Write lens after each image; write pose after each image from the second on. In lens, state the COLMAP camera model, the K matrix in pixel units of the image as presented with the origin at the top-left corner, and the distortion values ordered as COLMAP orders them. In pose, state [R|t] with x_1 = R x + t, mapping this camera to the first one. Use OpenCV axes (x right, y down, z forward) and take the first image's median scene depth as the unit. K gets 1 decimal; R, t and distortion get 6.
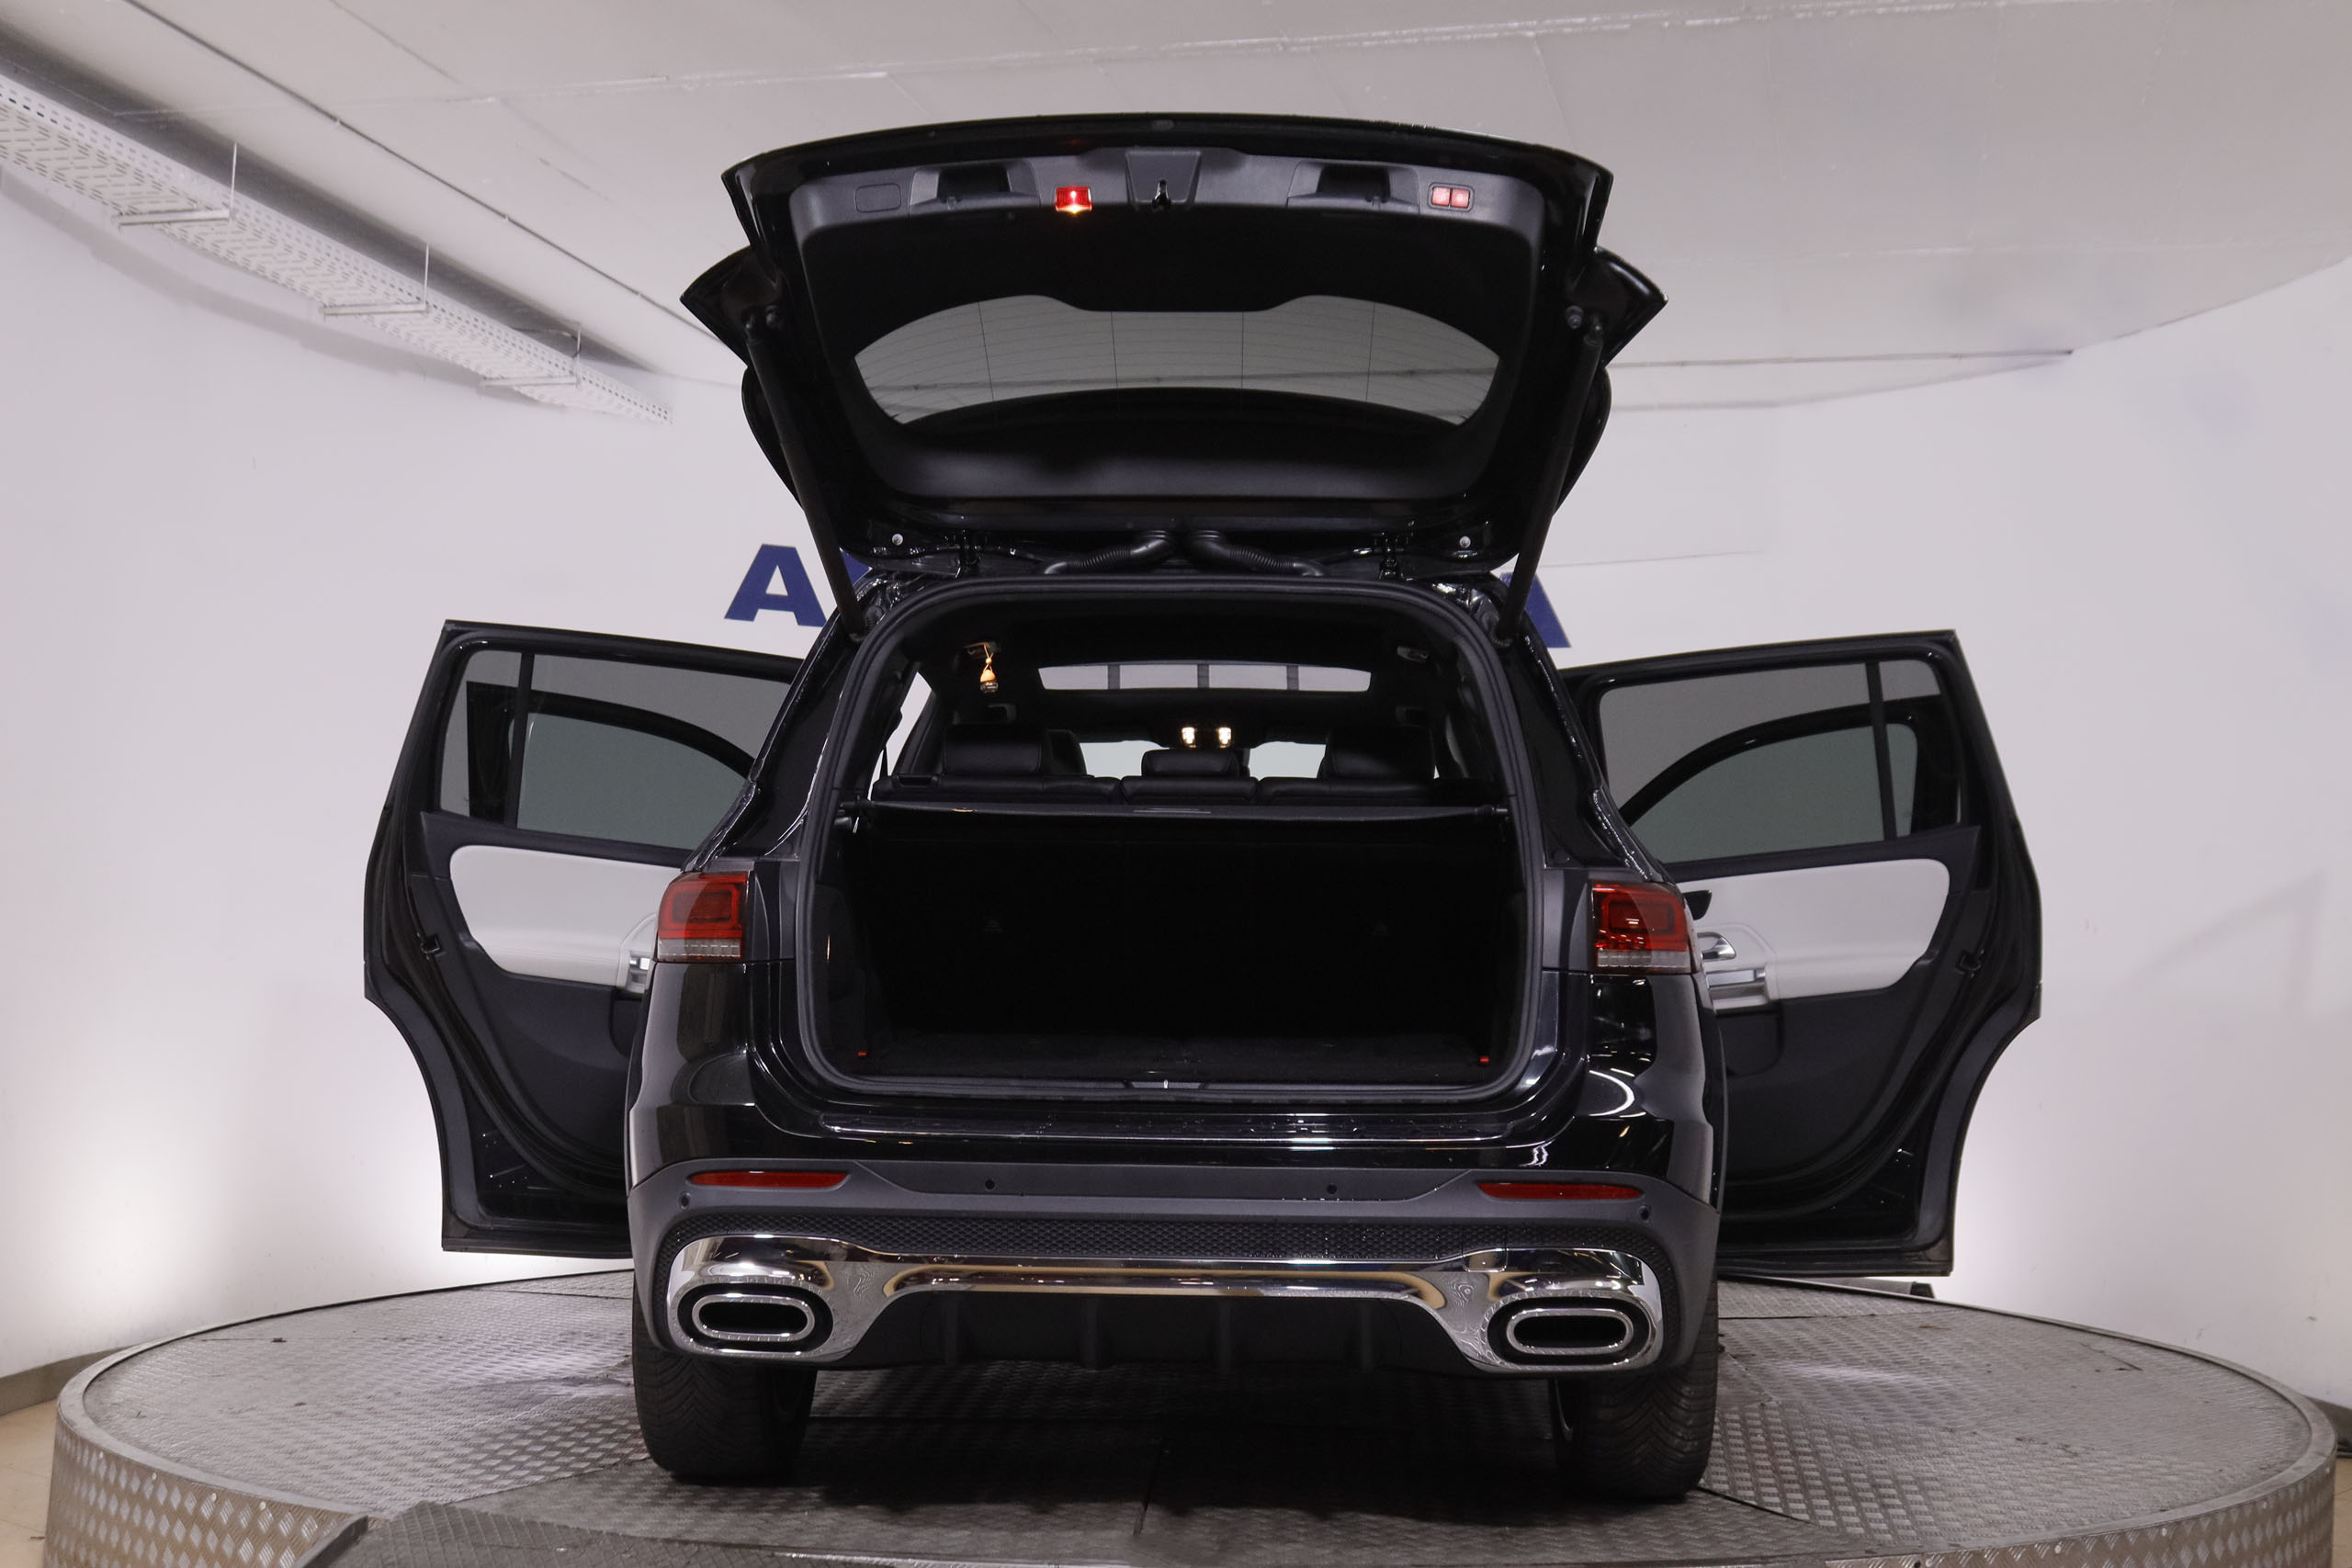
lens RADIAL K [[2786.6, 0, 1201.9], [0, 2786.6, 723.3], [0, 0, 1]] dist [-0.072130, 0.000000]
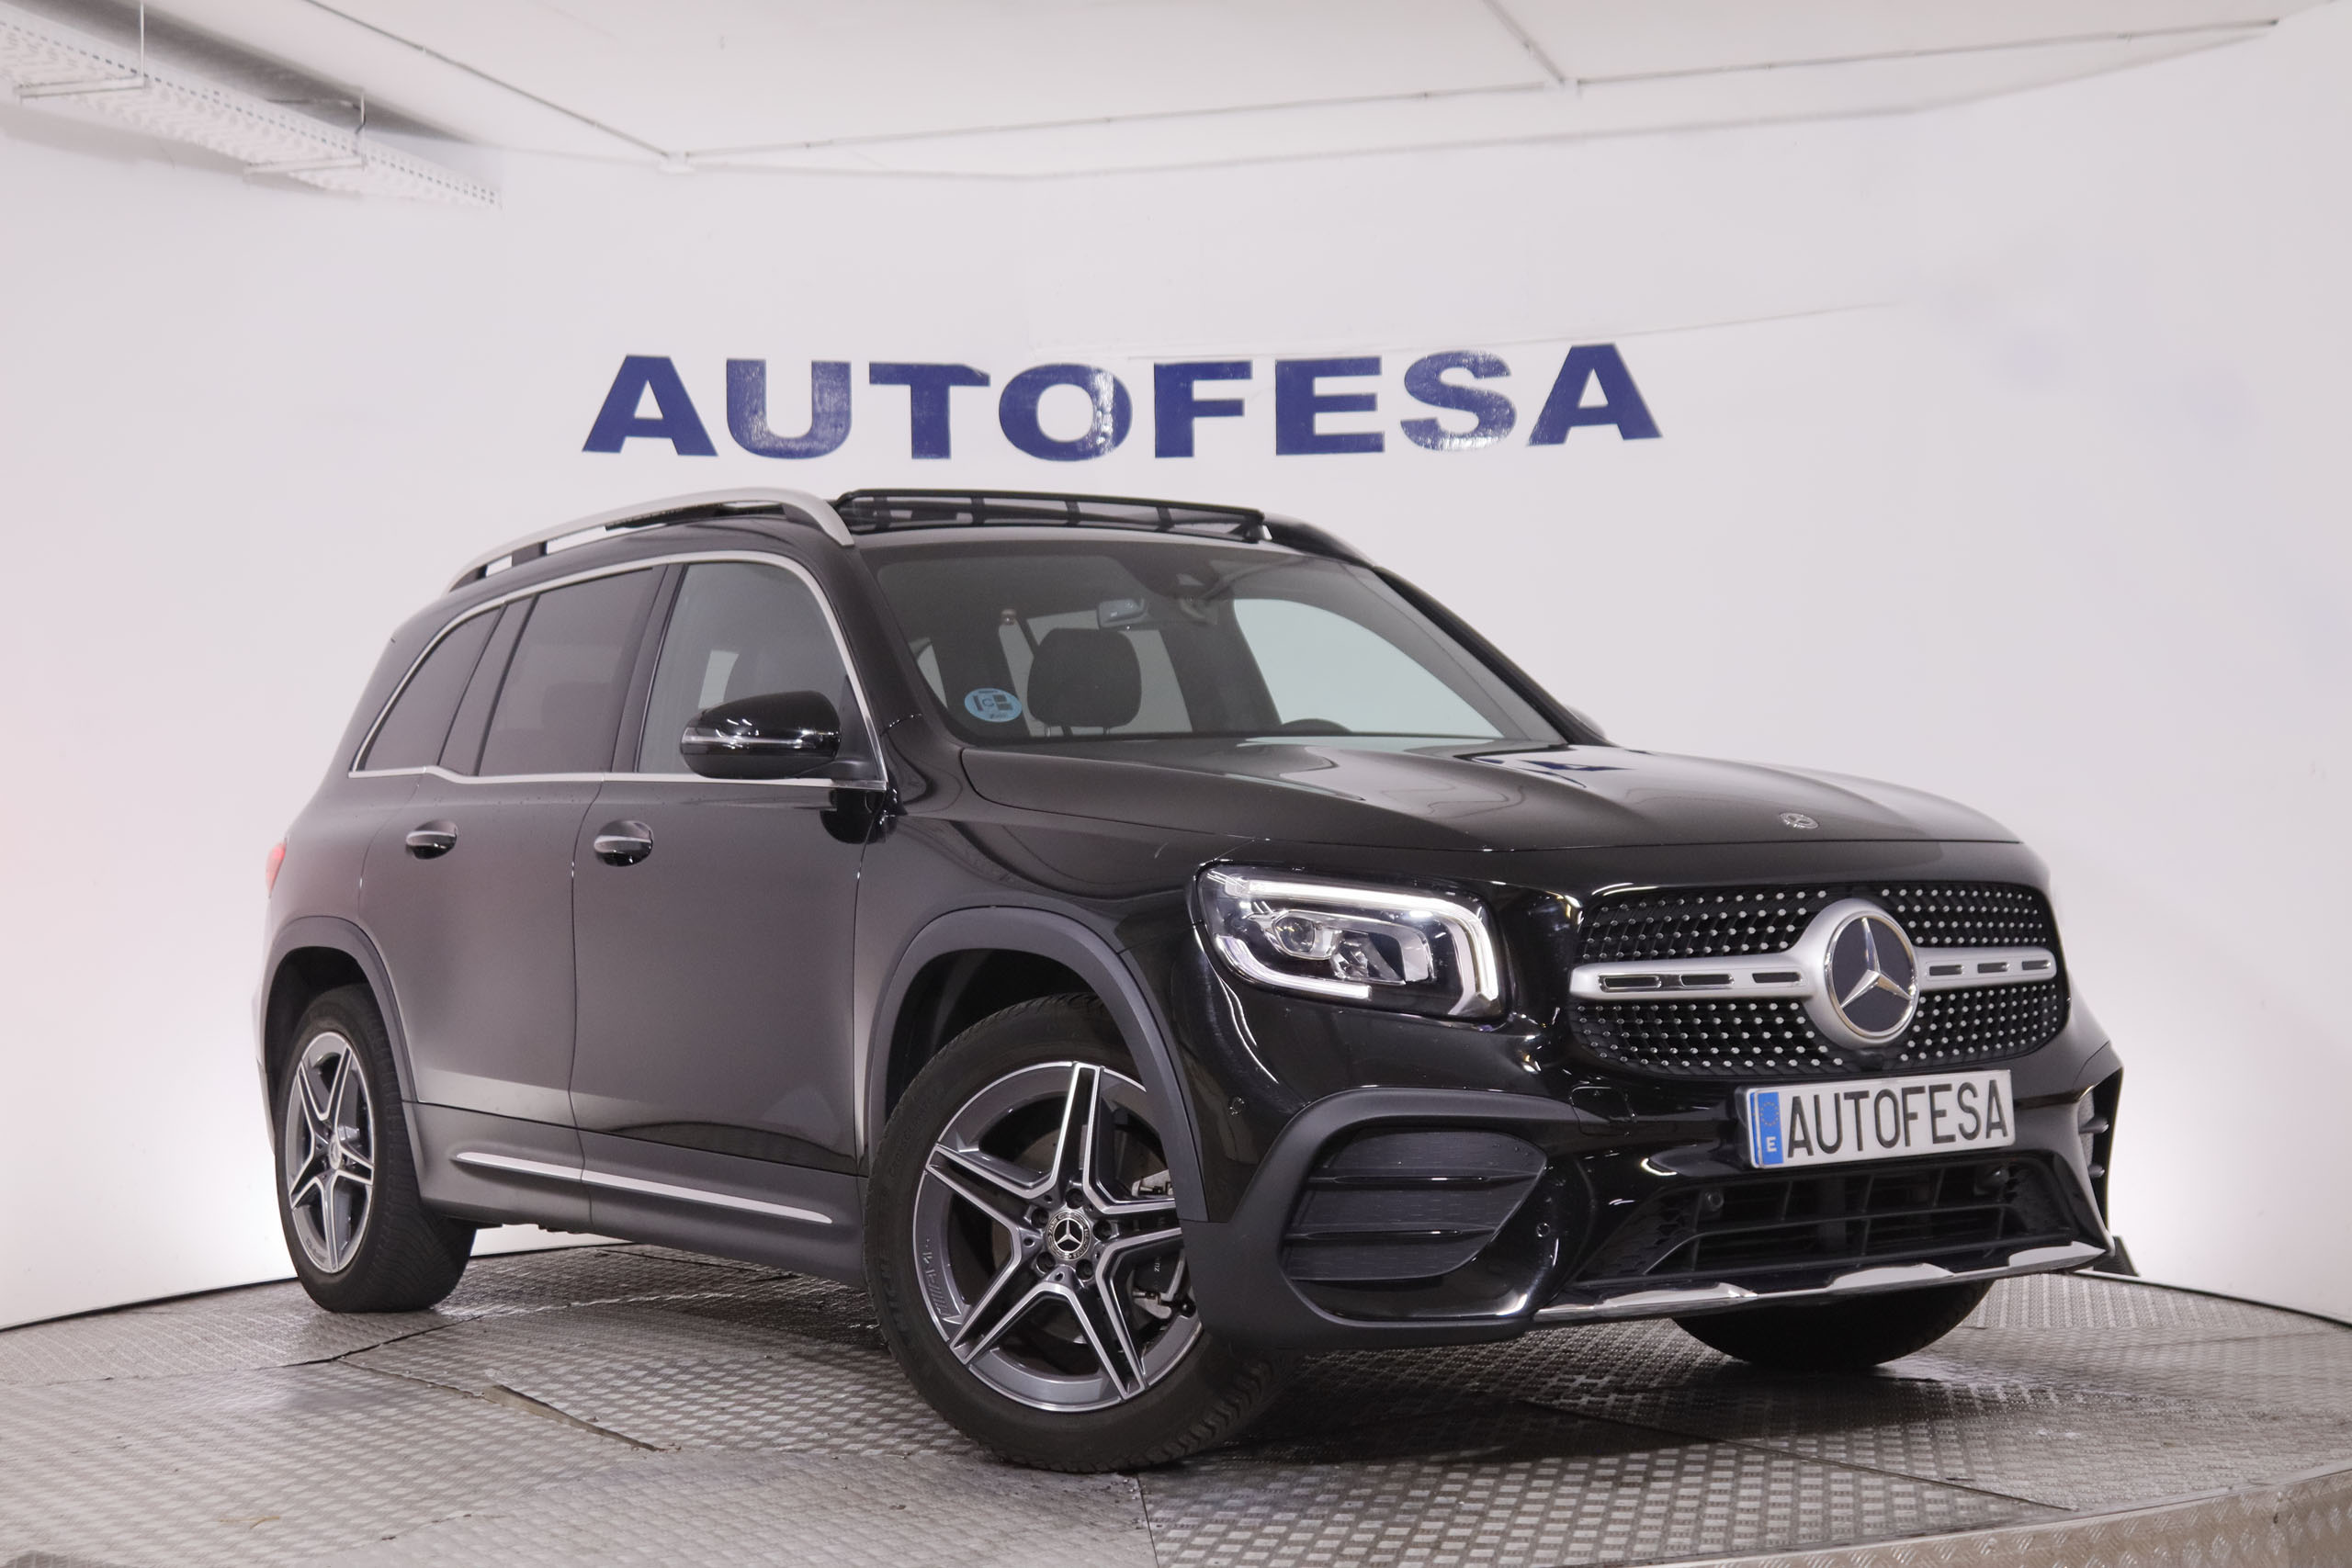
lens RADIAL K [[3613.1, 0, 1181.1], [0, 3613.1, 764.7], [0, 0, 1]] dist [-0.015960, 0.000000]
pose [[0.997262, -0.041351, -0.061303, 0.101595], [0.044967, 0.997255, 0.058824, -0.002207], [0.058703, -0.061419, 0.996384, -0.043593]]
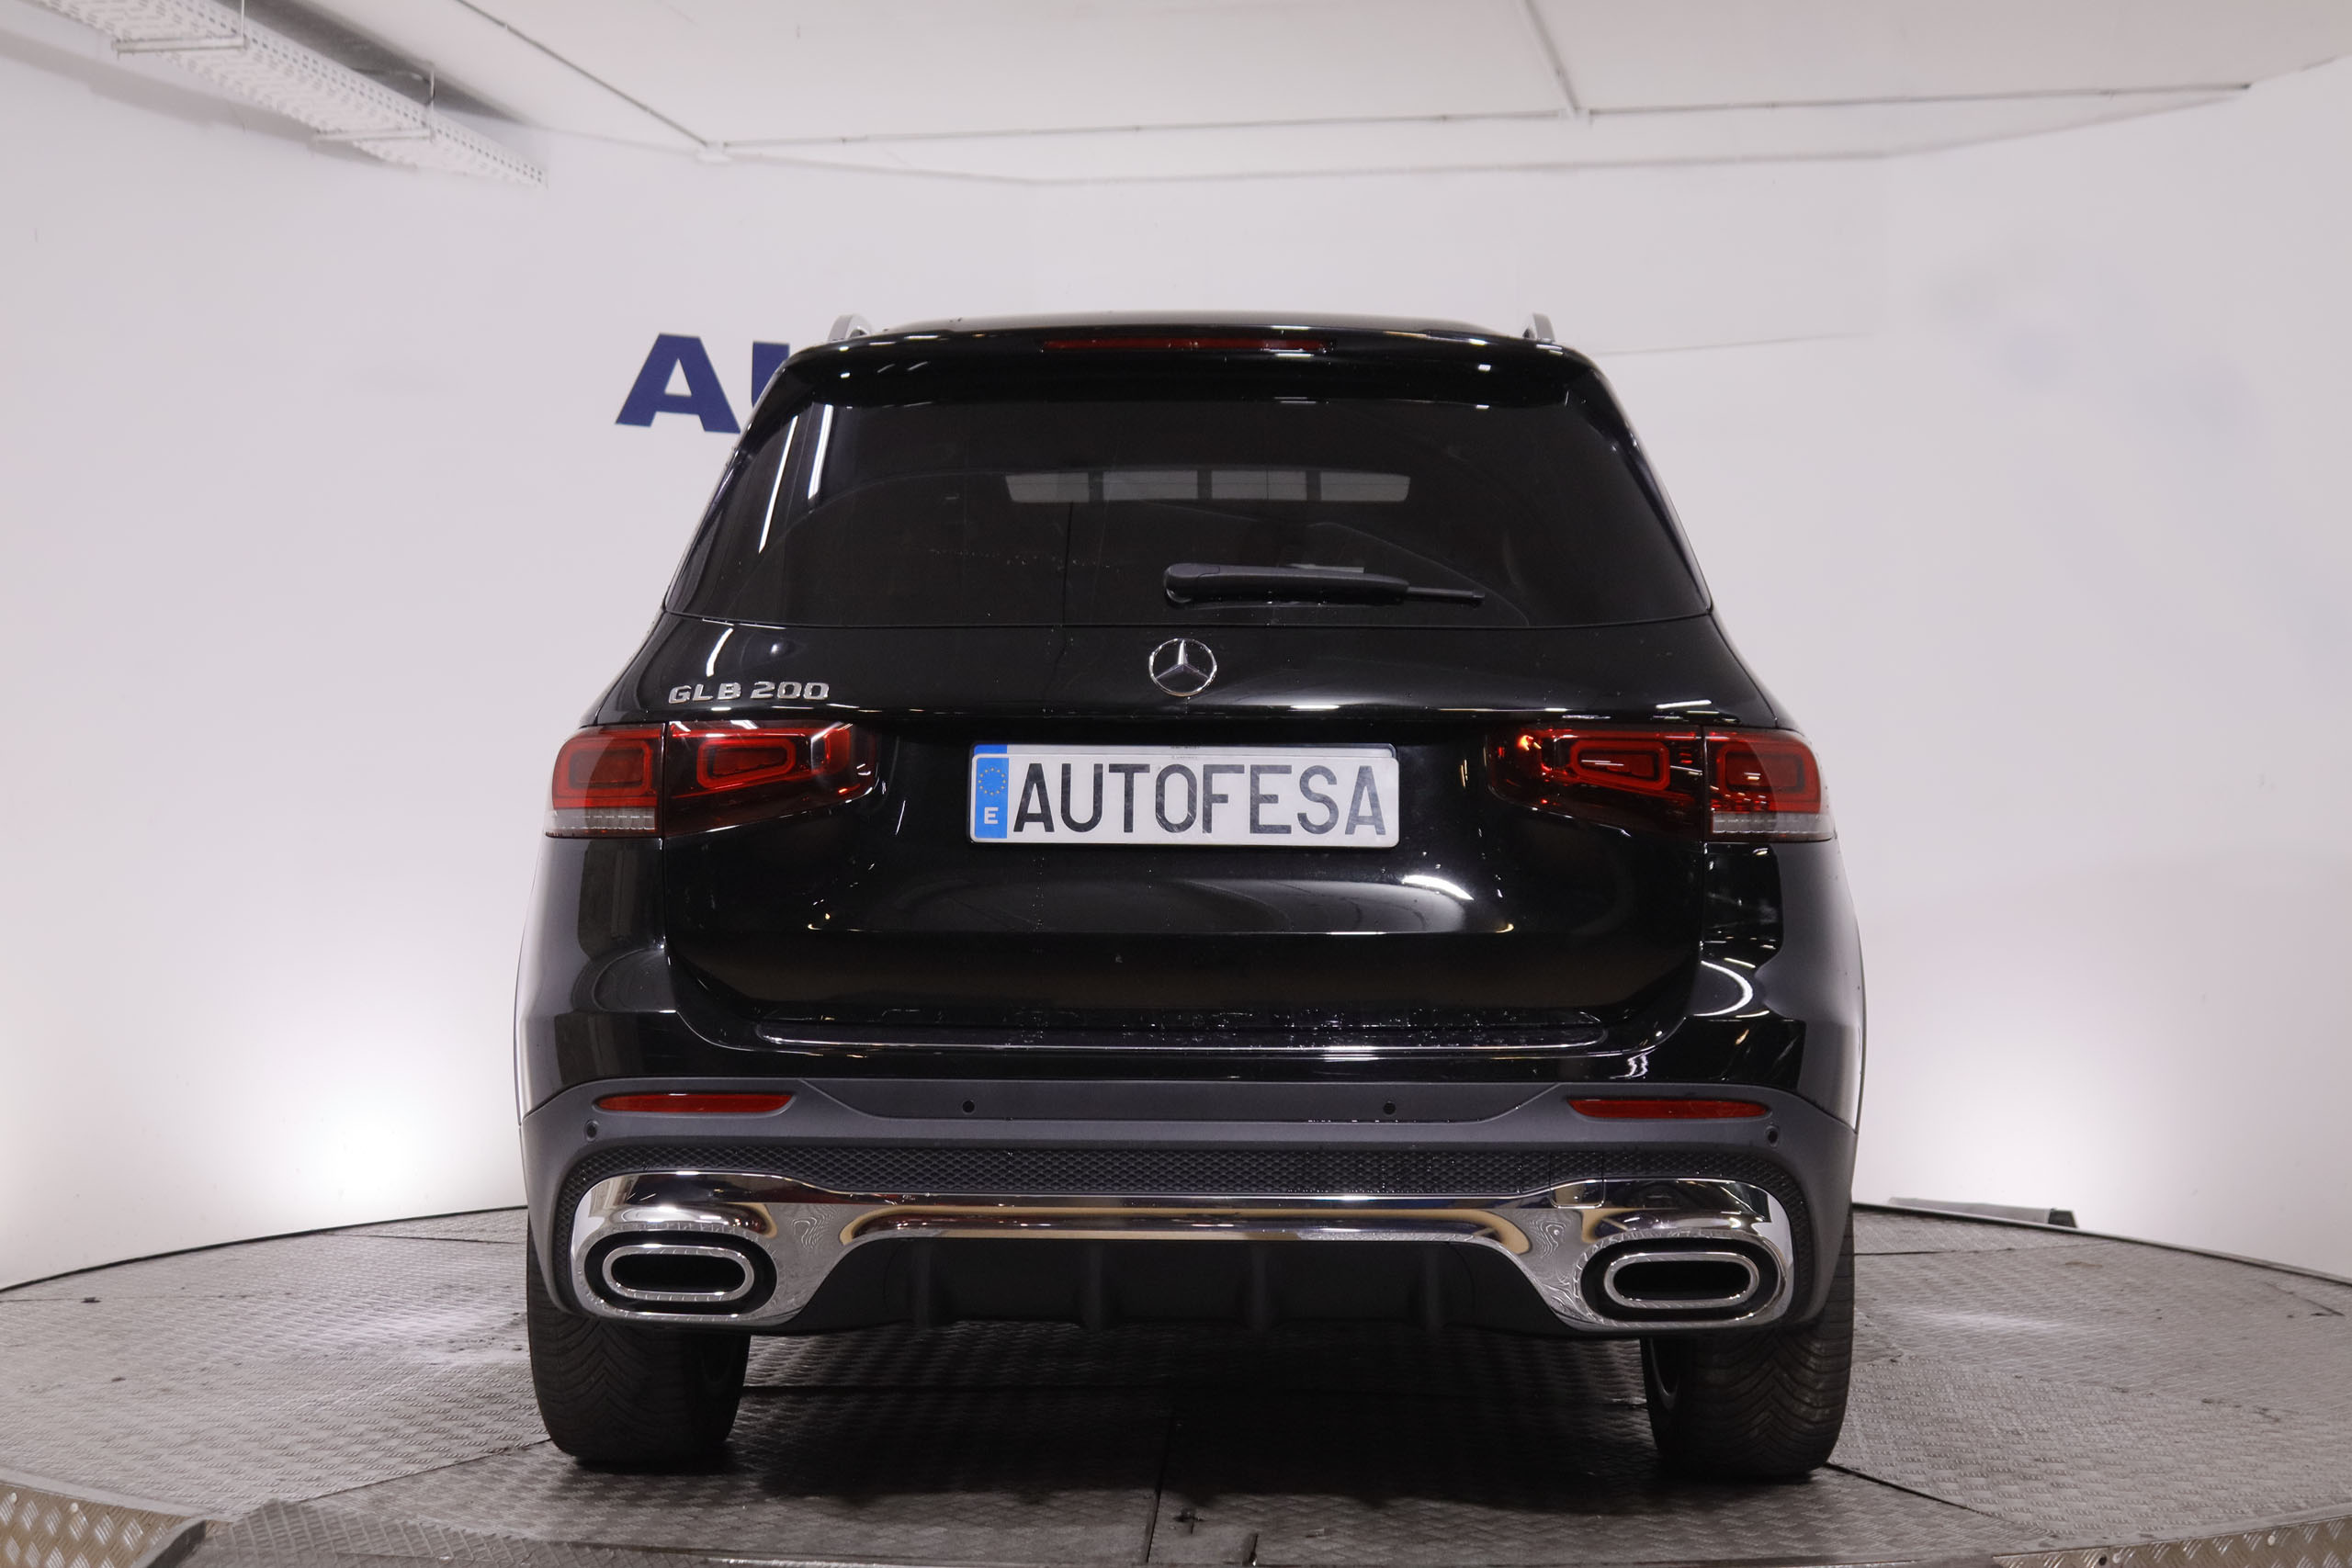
lens RADIAL K [[3271.9, 0, 1195.6], [0, 3271.9, 731.5], [0, 0, 1]] dist [-0.033972, 0.000000]
pose [[0.999940, -0.008051, 0.007457, -0.011765], [0.007632, 0.998484, 0.054519, 0.003562], [-0.007884, -0.054458, 0.998485, 0.037472]]
